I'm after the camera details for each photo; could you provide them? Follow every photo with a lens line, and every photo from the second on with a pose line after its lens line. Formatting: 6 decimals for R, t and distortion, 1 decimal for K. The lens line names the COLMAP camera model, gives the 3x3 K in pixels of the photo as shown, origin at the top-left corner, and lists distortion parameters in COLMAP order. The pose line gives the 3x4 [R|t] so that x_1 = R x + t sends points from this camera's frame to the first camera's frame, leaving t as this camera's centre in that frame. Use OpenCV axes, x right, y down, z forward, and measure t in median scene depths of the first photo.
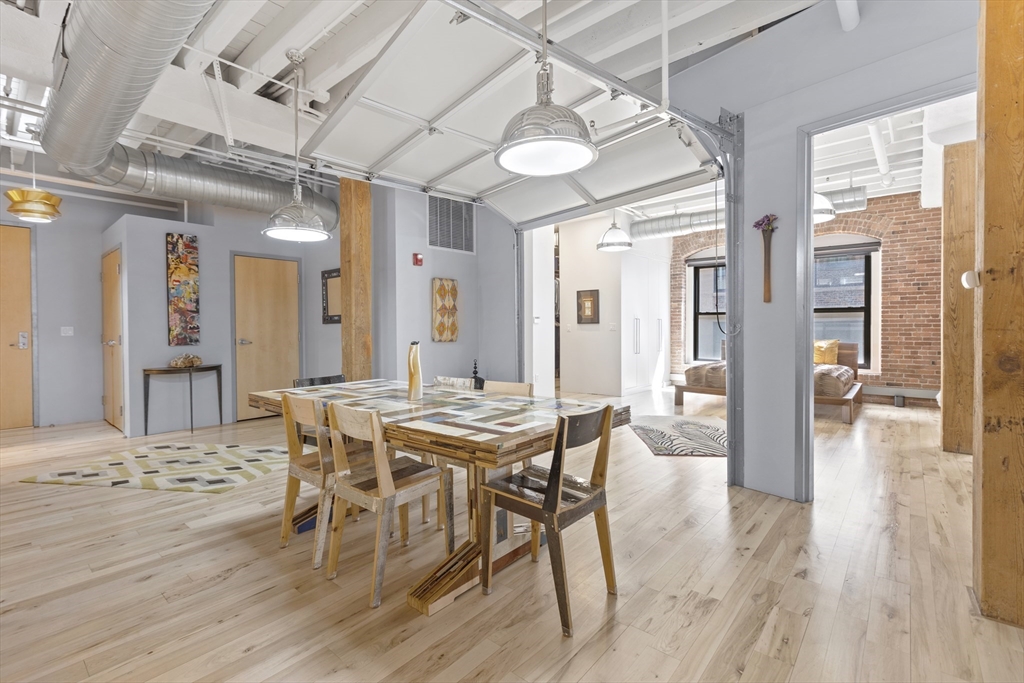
lens RADIAL K [[461.2, 0, 509.0], [0, 461.2, 331.7], [0, 0, 1]] dist [0.001345, -0.000286]
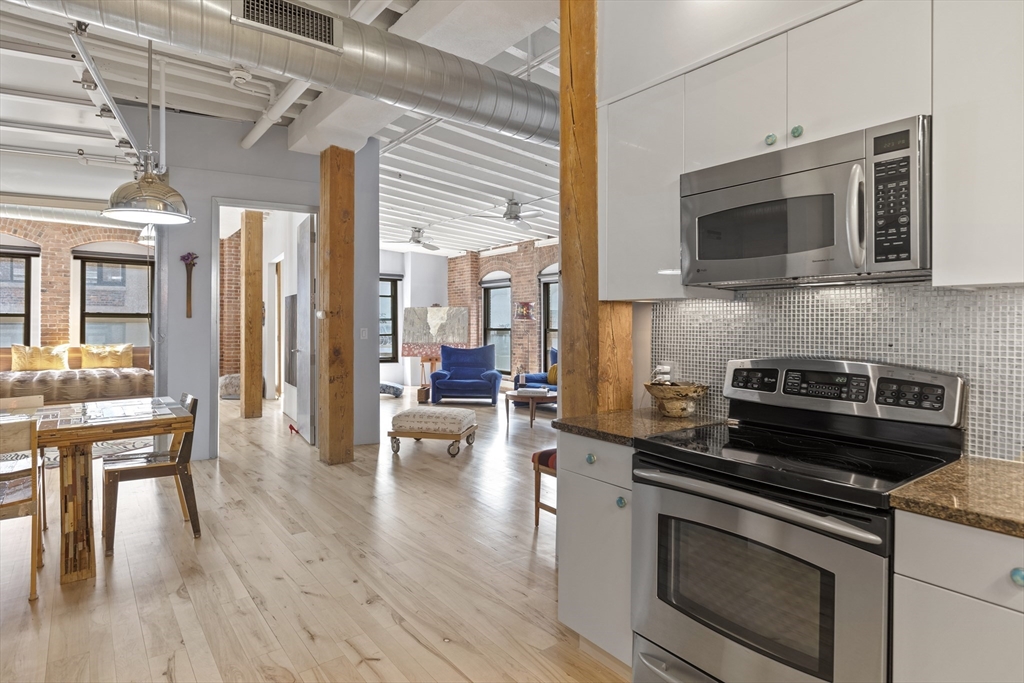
lens RADIAL K [[556.8, 0, 509.0], [0, 556.8, 321.7], [0, 0, 1]] dist [0.002059, -0.000910]
pose [[0.201535, 0.011305, 0.979416, -0.487511], [0.007235, 0.999889, -0.013030, -0.014045], [-0.979455, 0.009712, 0.201431, -0.136551]]
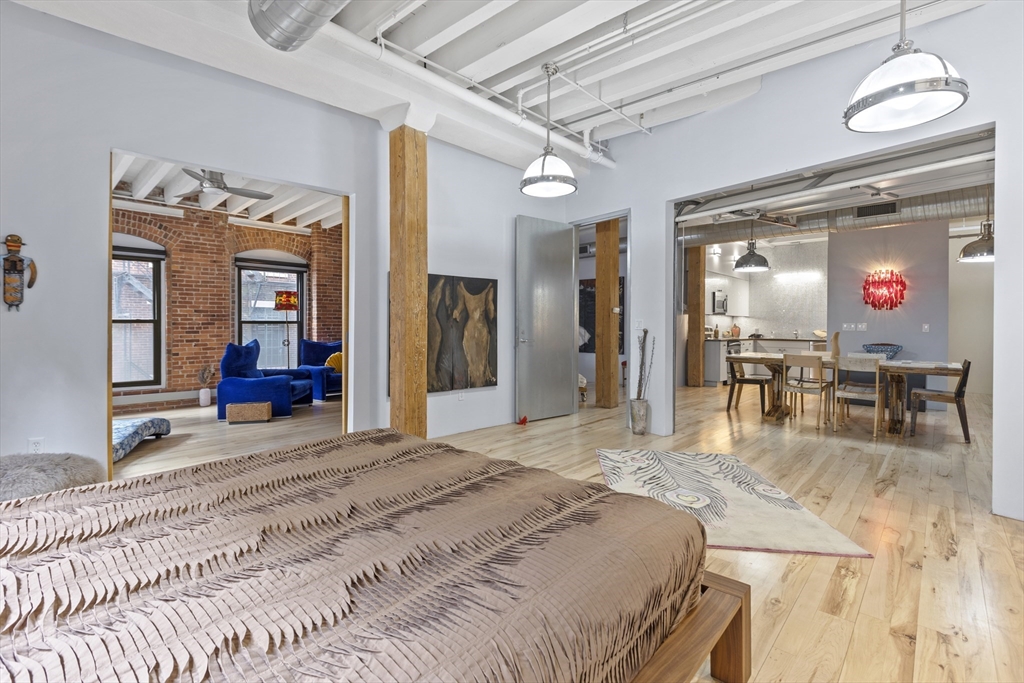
lens RADIAL K [[470.4, 0, 510.2], [0, 470.4, 327.0], [0, 0, 1]] dist [-0.003052, -0.000222]
pose [[-0.999556, 0.000381, 0.029784, 0.593803], [0.000905, 0.999845, 0.017582, -0.018516], [-0.029773, 0.017601, -0.999402, 1.553327]]
